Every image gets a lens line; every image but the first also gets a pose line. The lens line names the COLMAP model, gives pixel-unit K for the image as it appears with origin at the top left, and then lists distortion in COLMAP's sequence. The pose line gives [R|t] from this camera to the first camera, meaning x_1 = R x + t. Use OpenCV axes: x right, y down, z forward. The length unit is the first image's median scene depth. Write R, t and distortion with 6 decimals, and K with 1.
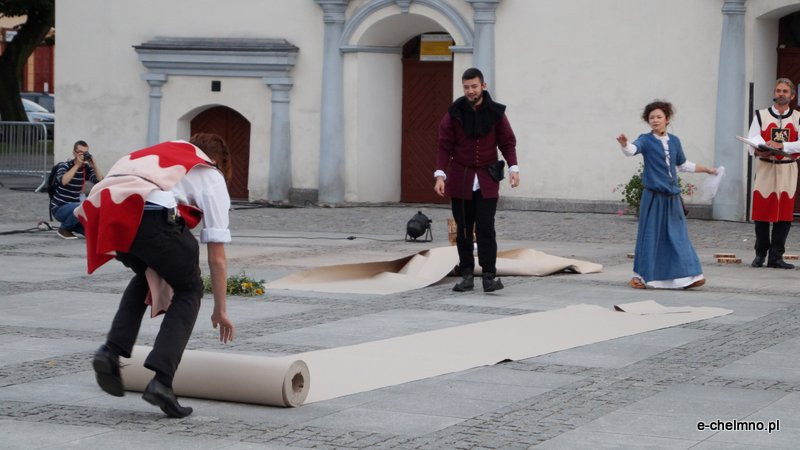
lens RADIAL K [[1927.5, 0, 398.7], [0, 1927.5, 220.4], [0, 0, 1]] dist [0.000648, 0.000000]
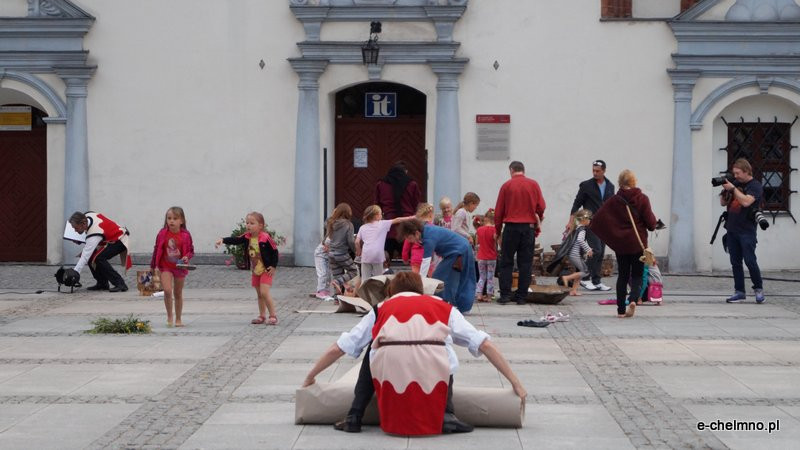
lens RADIAL K [[1927.5, 0, 400.4], [0, 1927.5, 227.0], [0, 0, 1]] dist [0.000648, 0.000000]
pose [[0.926874, -0.026825, 0.374412, -0.191699], [0.036993, 0.999115, -0.019997, 0.001412], [-0.373544, 0.032385, 0.927047, -0.091168]]
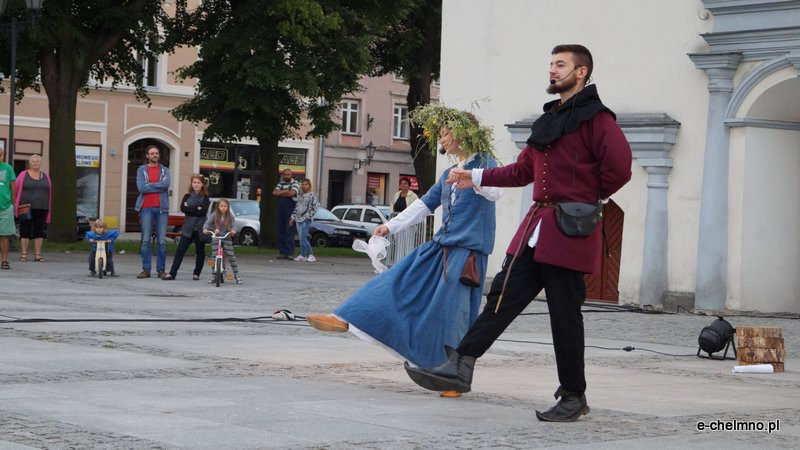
lens RADIAL K [[1591.1, 0, 370.8], [0, 1591.1, 235.8], [0, 0, 1]] dist [0.005431, 0.000000]
pose [[0.925611, 0.027254, -0.377493, 0.087150], [-0.050941, 0.997299, -0.052904, 0.002665], [0.375031, 0.068198, 0.924500, 0.319872]]
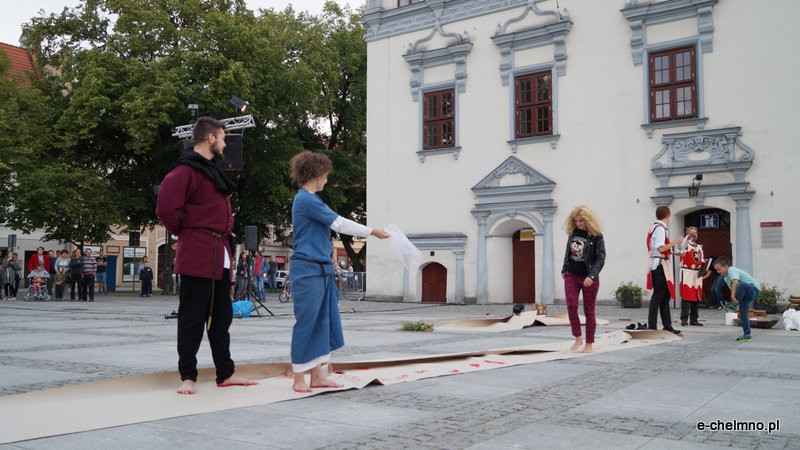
lens RADIAL K [[730.0, 0, 412.5], [0, 730.0, 224.8], [0, 0, 1]] dist [0.013064, 0.000000]
pose [[0.989315, -0.023287, -0.143922, 0.010010], [0.003596, 0.990759, -0.135590, 0.016200], [0.145749, 0.133624, 0.980256, 0.129057]]
